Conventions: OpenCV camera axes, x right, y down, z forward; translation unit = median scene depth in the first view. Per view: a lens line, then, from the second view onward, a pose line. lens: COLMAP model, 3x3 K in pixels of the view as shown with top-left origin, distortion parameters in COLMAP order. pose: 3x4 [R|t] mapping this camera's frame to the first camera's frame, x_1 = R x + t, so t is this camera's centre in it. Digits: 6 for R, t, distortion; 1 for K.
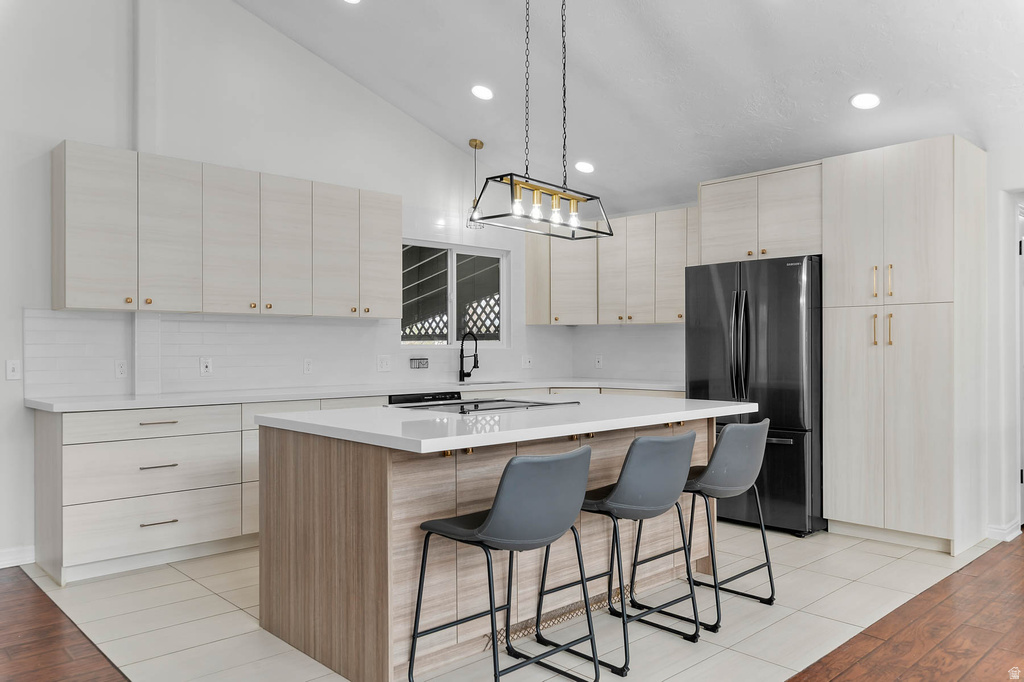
lens RADIAL K [[749.4, 0, 526.0], [0, 749.4, 345.9], [0, 0, 1]] dist [-0.001437, -0.001863]
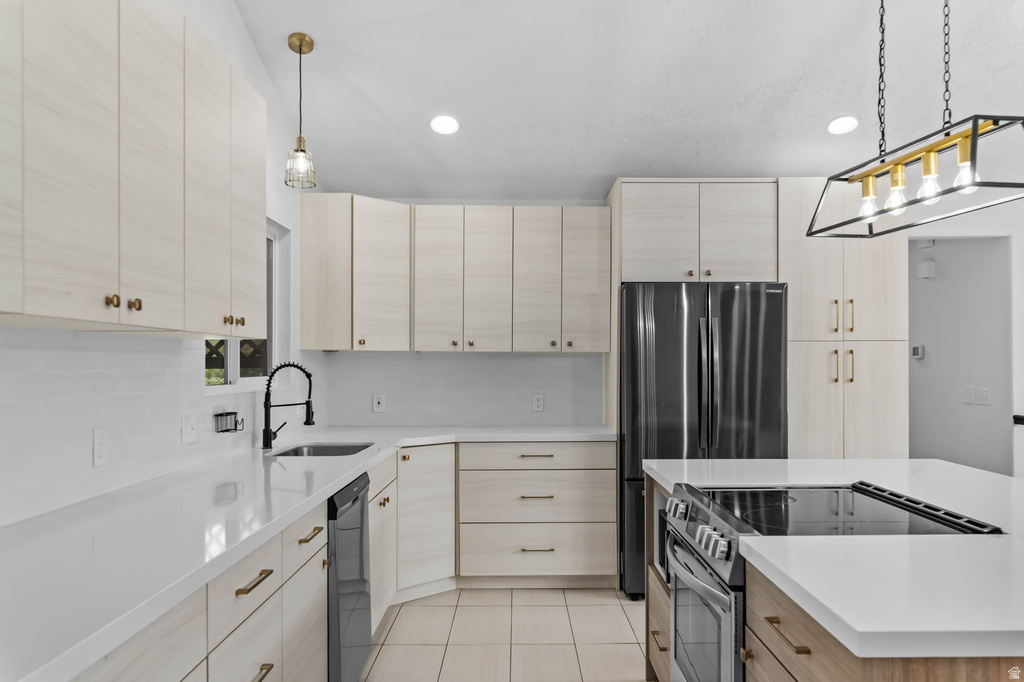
lens RADIAL K [[764.2, 0, 514.8], [0, 764.2, 365.7], [0, 0, 1]] dist [0.002648, 0.000833]
pose [[0.681537, -0.000225, 0.731784, -0.503428], [-0.000629, 0.999999, 0.000894, -0.021667], [-0.731784, -0.001069, 0.681536, 0.605817]]
